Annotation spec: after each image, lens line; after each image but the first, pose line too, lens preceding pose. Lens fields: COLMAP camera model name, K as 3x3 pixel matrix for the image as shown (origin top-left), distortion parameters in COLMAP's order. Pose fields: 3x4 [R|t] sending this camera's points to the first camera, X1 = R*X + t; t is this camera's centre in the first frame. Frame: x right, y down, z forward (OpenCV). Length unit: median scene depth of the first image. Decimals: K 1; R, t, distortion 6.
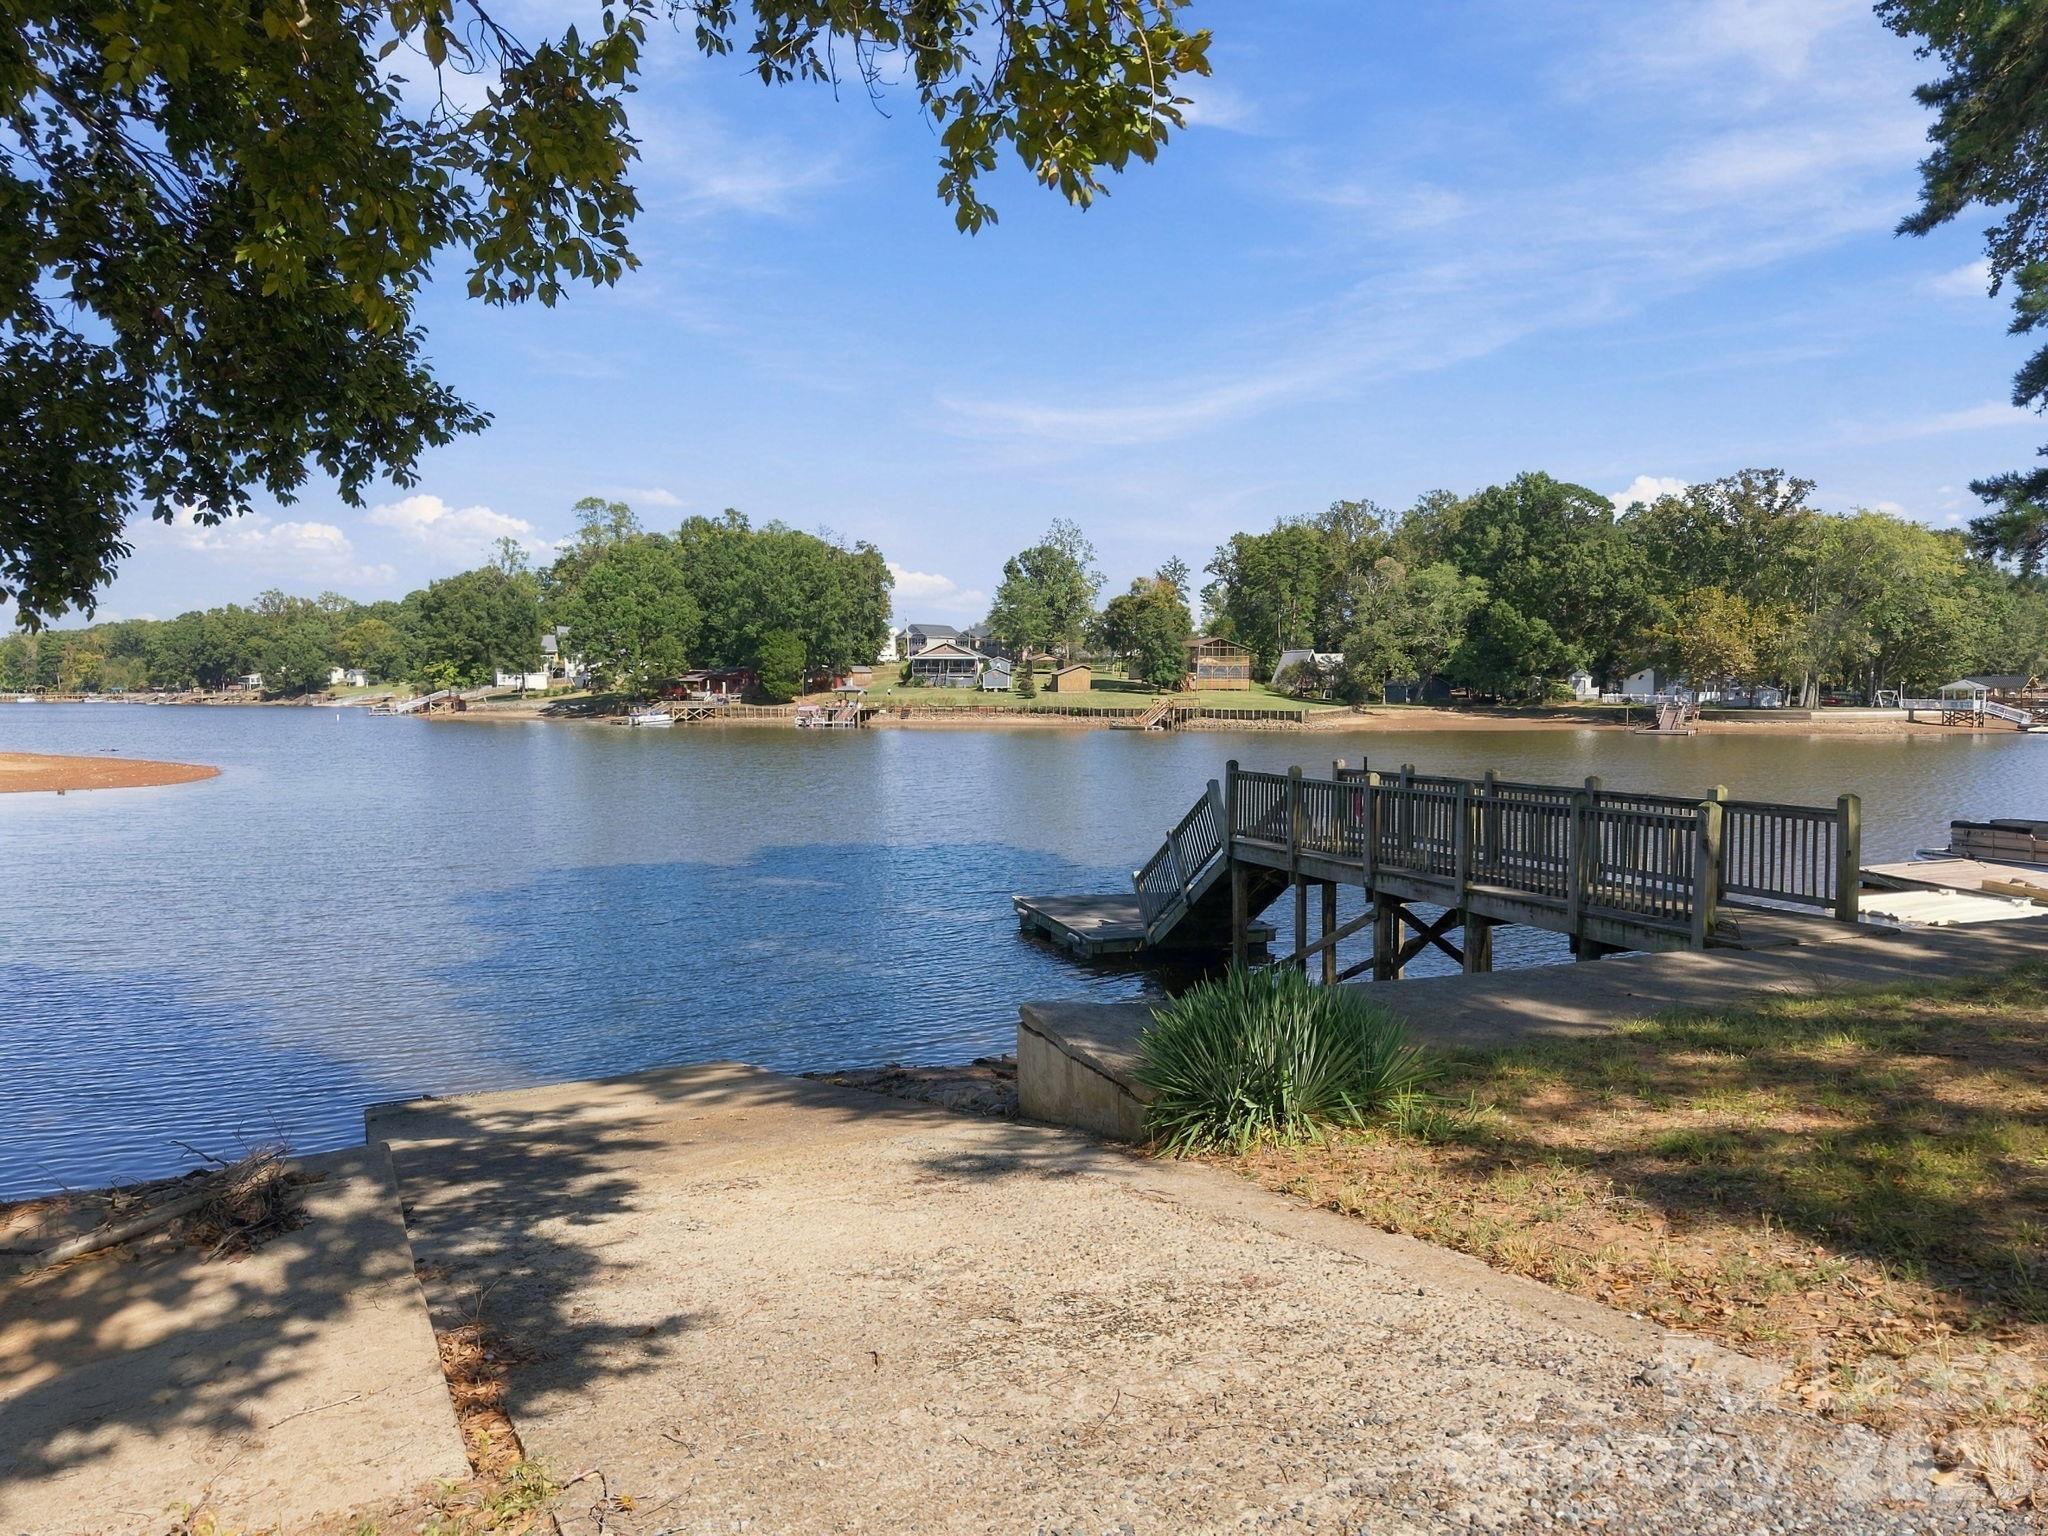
lens RADIAL K [[1371.5, 0, 1030.0], [0, 1371.5, 781.2], [0, 0, 1]] dist [0.033849, -0.040530]
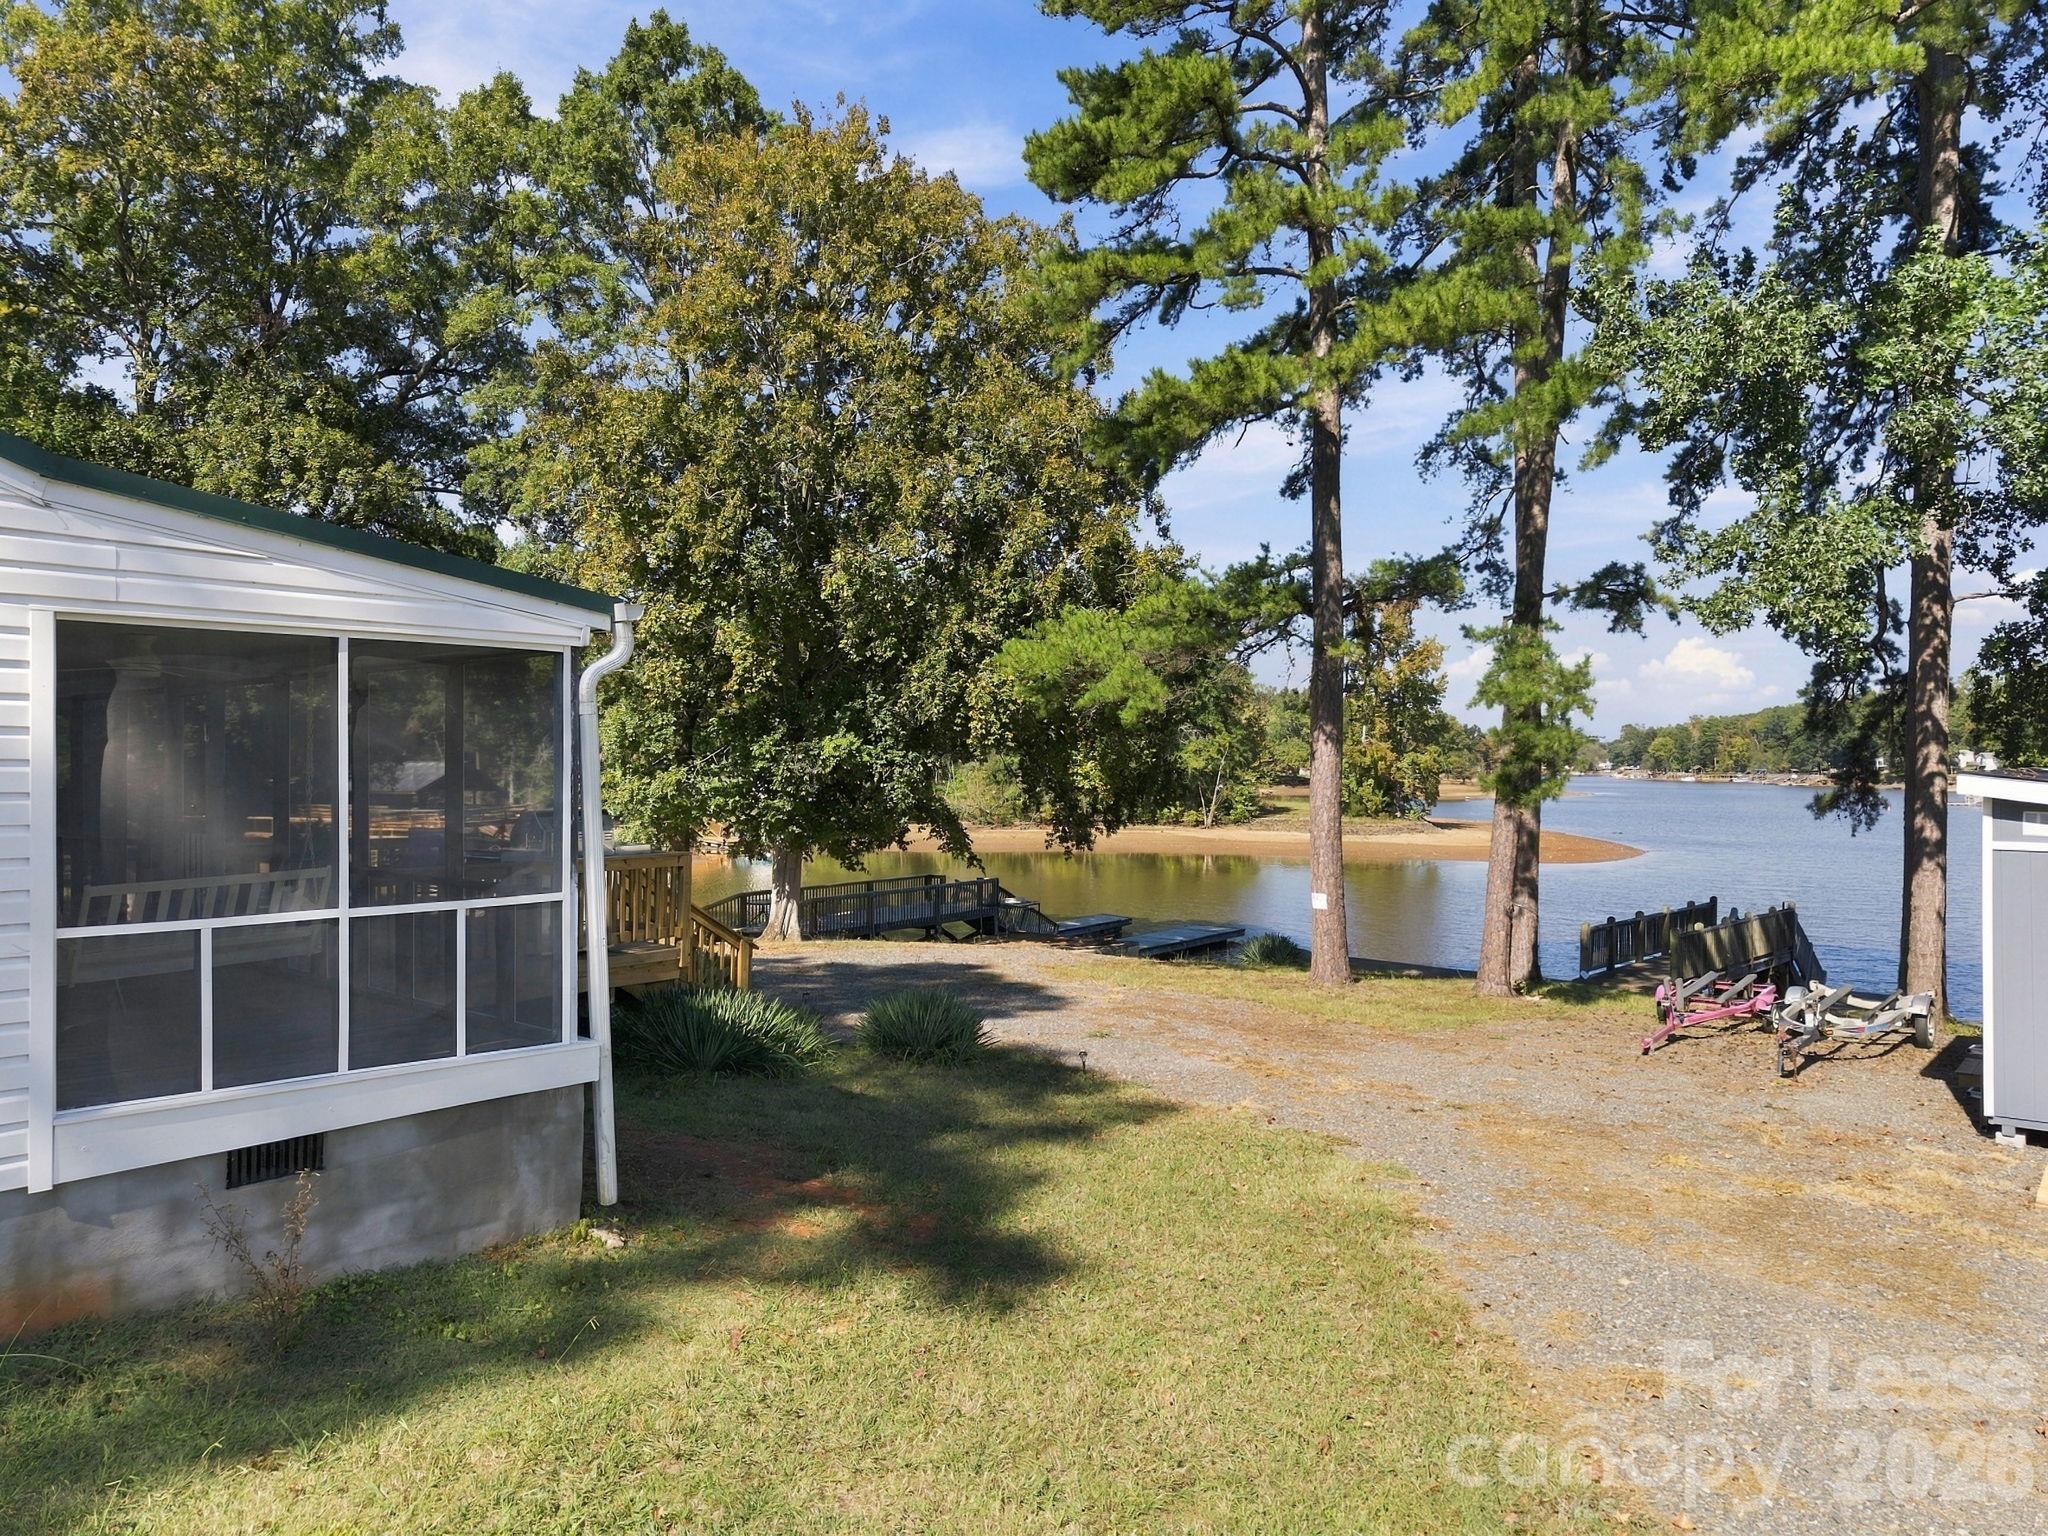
lens RADIAL K [[1371.5, 0, 1030.2], [0, 1371.5, 763.7], [0, 0, 1]] dist [0.033849, -0.040530]
pose [[0.454396, -0.001218, -0.890799, 0.131583], [-0.058089, 0.997830, -0.030996, -0.007821], [0.888904, 0.065830, 0.453339, -0.055765]]
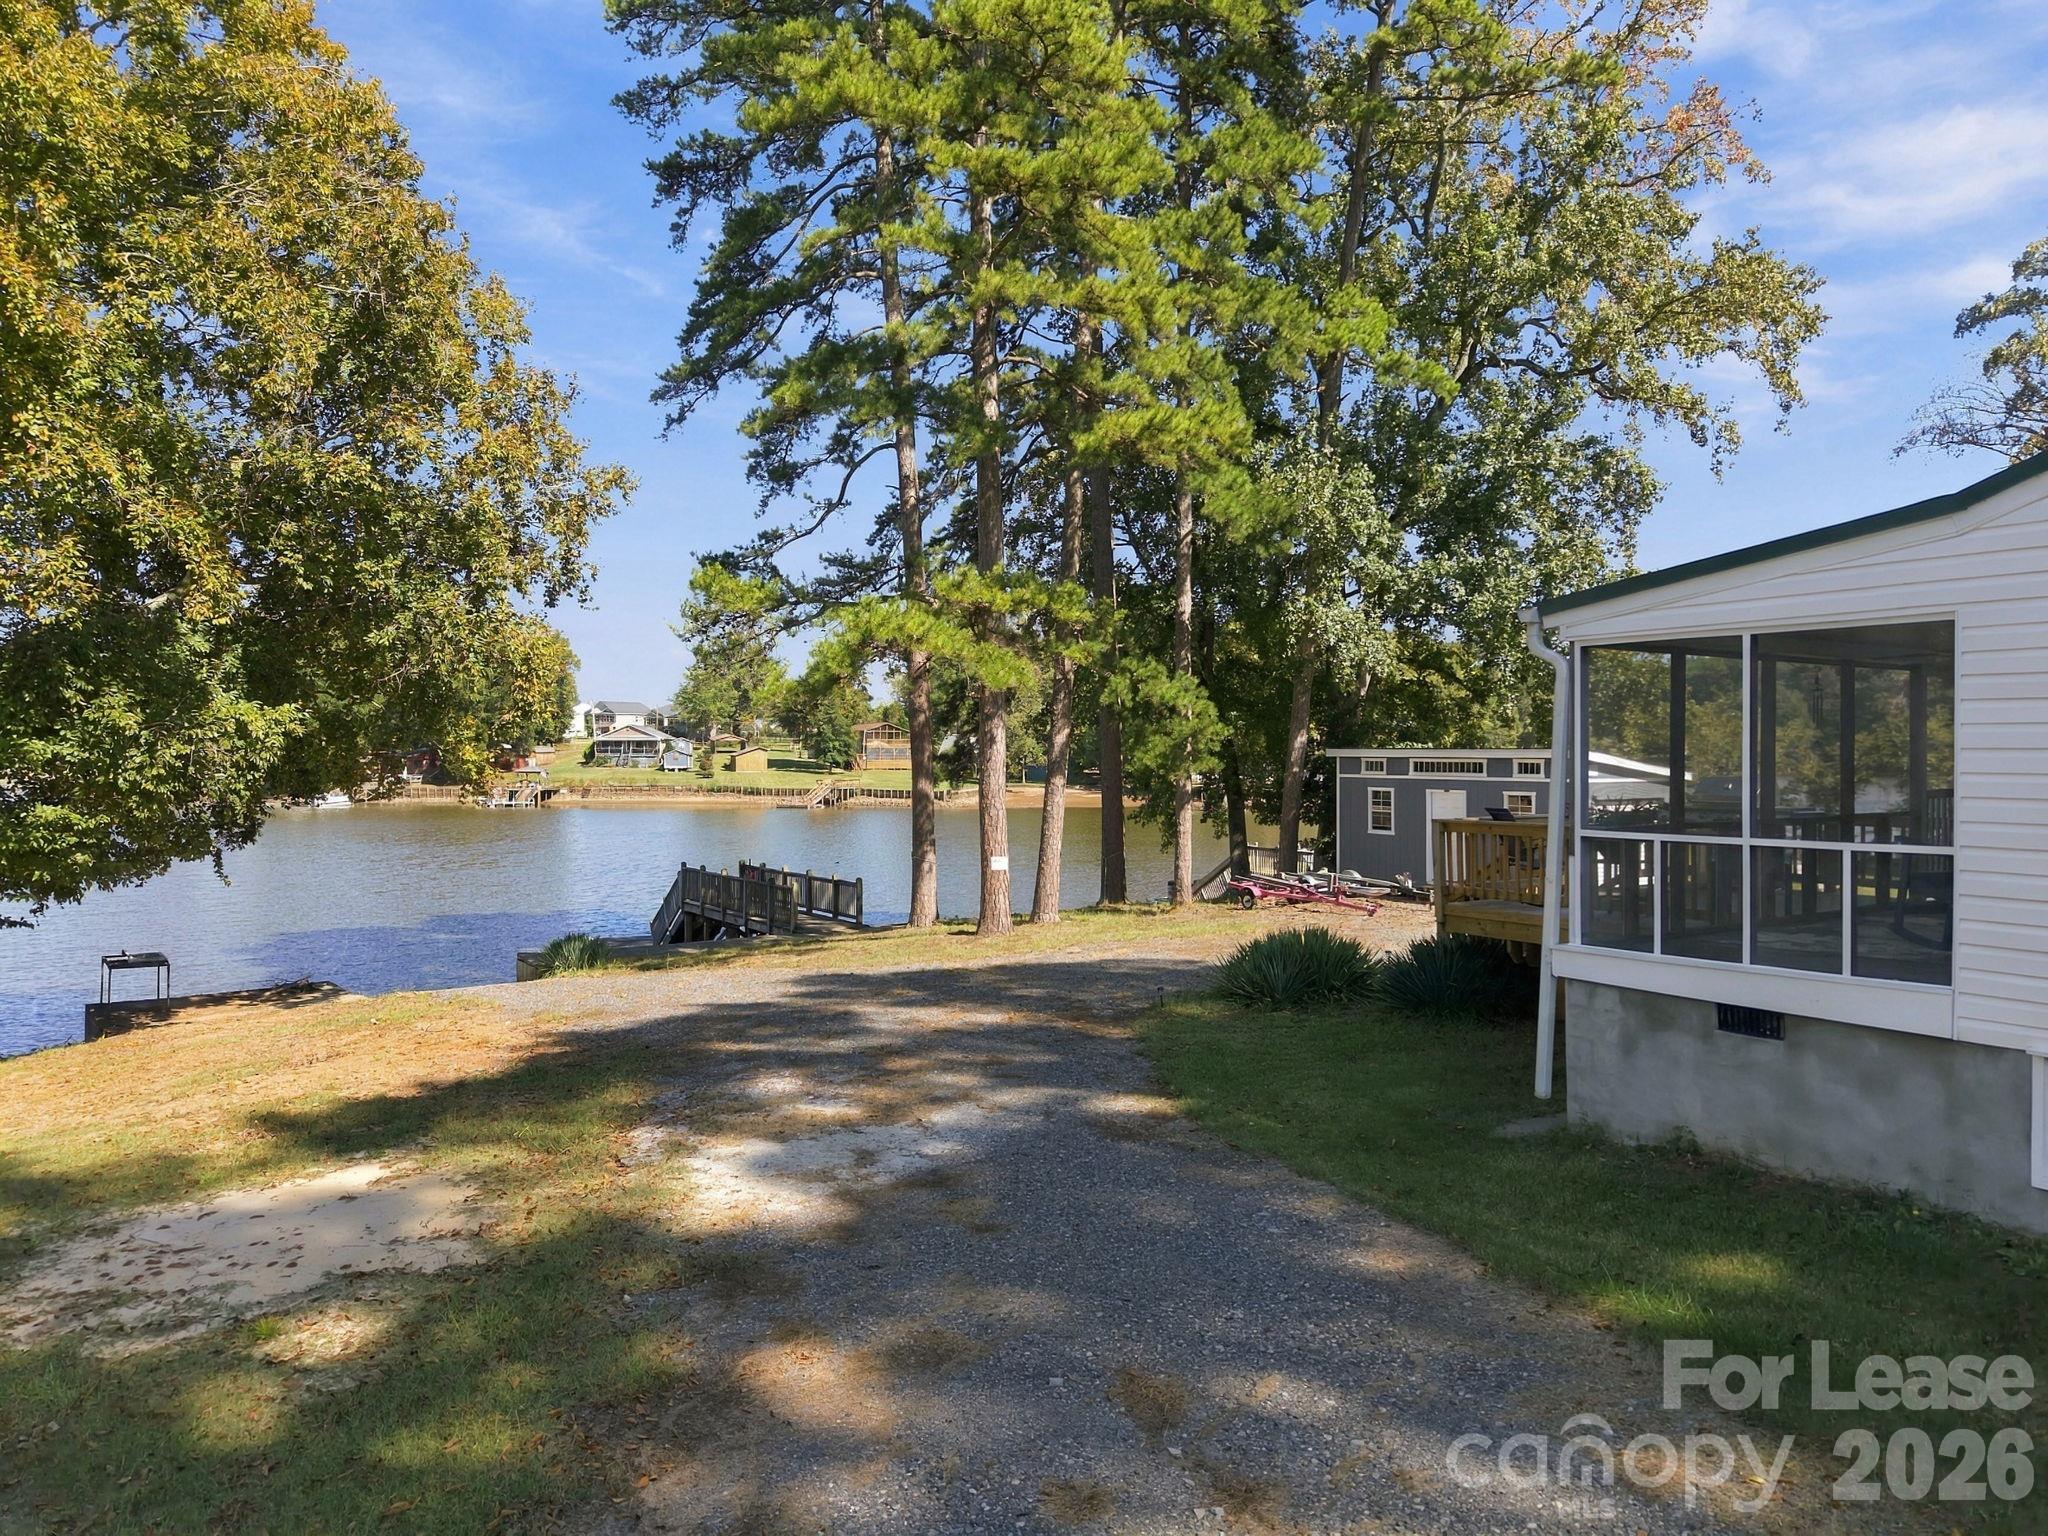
lens RADIAL K [[1371.5, 0, 1039.8], [0, 1371.5, 769.0], [0, 0, 1]] dist [0.033849, -0.040530]
pose [[0.977348, -0.001607, 0.211631, 0.024376], [0.013670, 0.998362, -0.055550, -0.003345], [-0.211195, 0.057185, 0.975770, -0.108034]]
